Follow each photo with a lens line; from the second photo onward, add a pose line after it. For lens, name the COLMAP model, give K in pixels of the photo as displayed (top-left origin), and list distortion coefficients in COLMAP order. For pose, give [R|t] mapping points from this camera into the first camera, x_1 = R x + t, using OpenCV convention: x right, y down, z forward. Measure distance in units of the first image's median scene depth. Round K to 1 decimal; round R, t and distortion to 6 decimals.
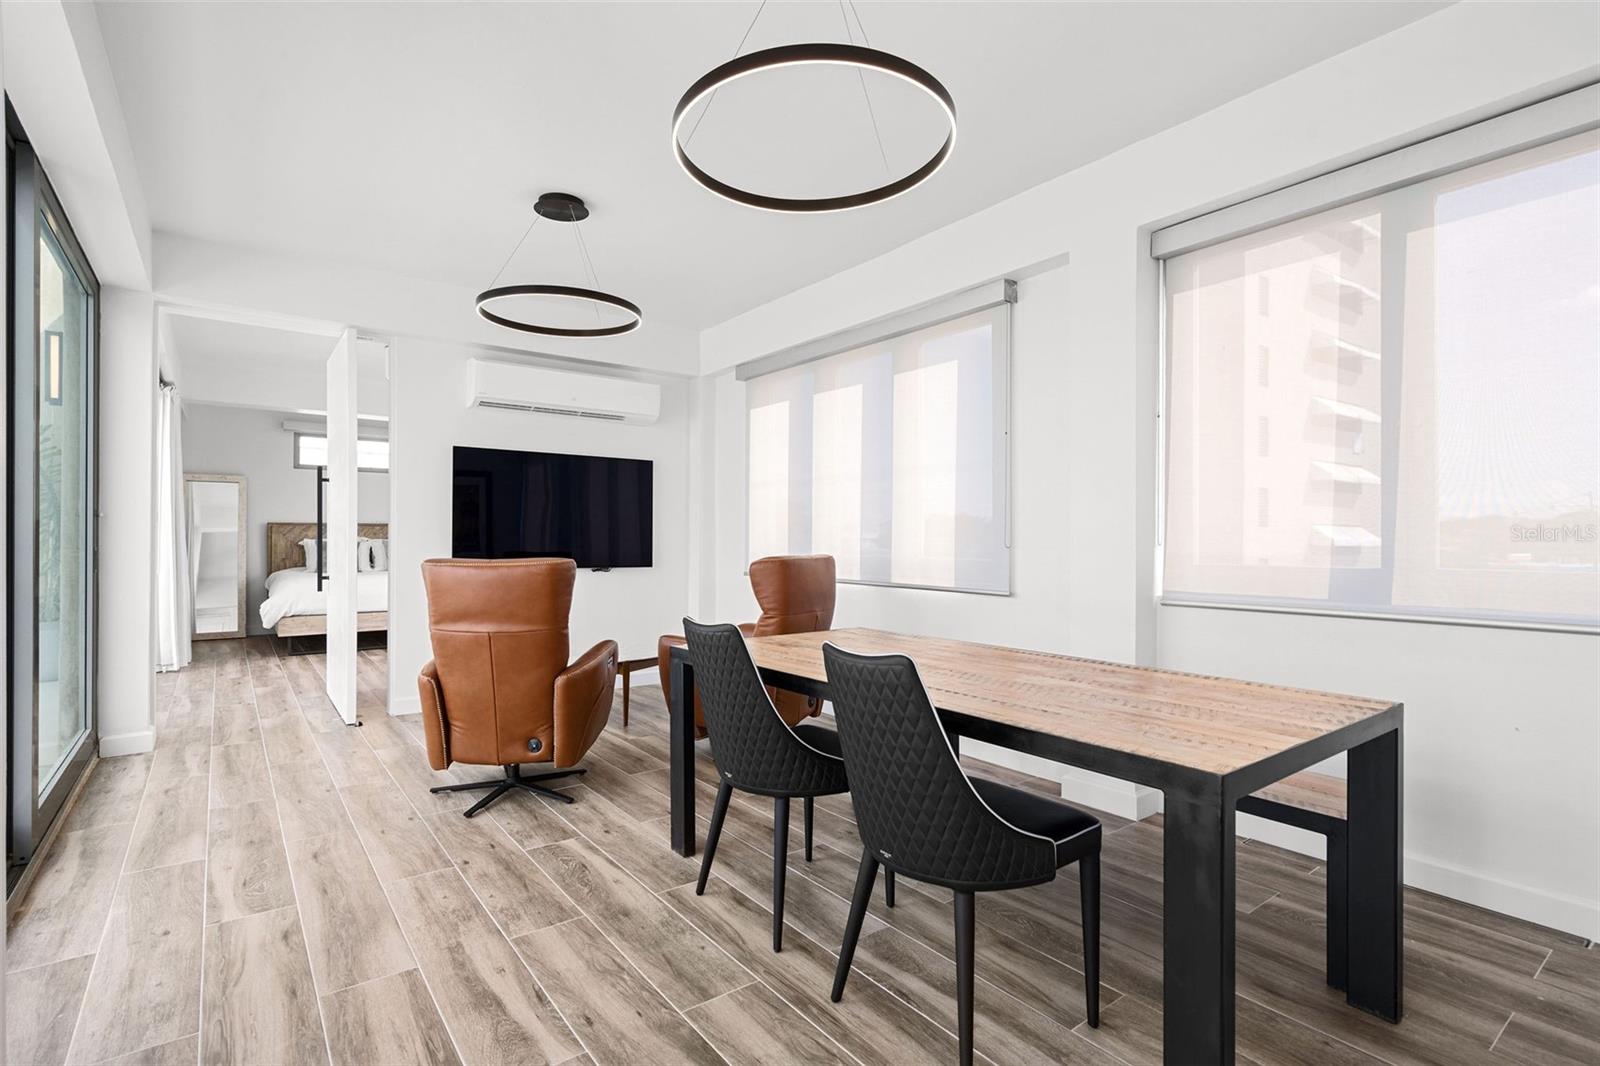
lens RADIAL K [[773.0, 0, 800.0], [0, 773.0, 533.0], [0, 0, 1]] dist [-0.000778, -0.000444]
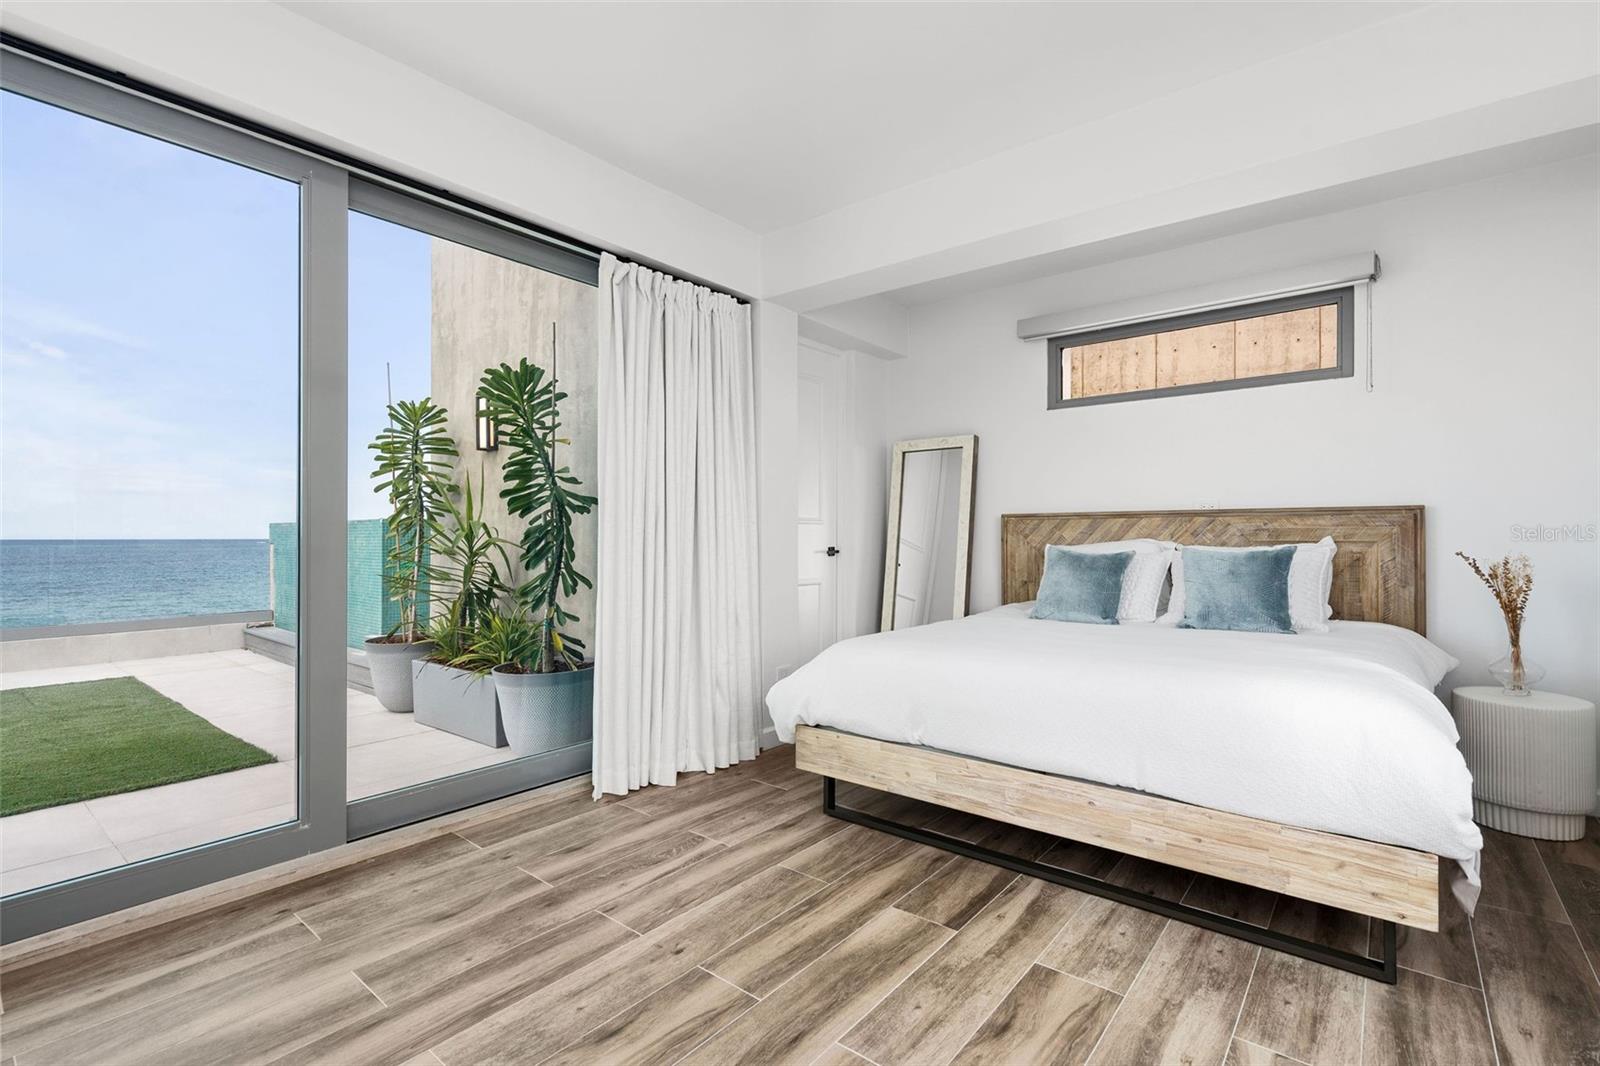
lens RADIAL K [[736.6, 0, 800.0], [0, 736.6, 533.0], [0, 0, 1]] dist [-0.001019, -0.000111]
pose [[-0.240015, 0.002132, 0.970767, -0.939005], [-0.004335, 0.999985, -0.003268, 0.002962], [-0.970759, -0.004993, -0.240003, 1.060339]]
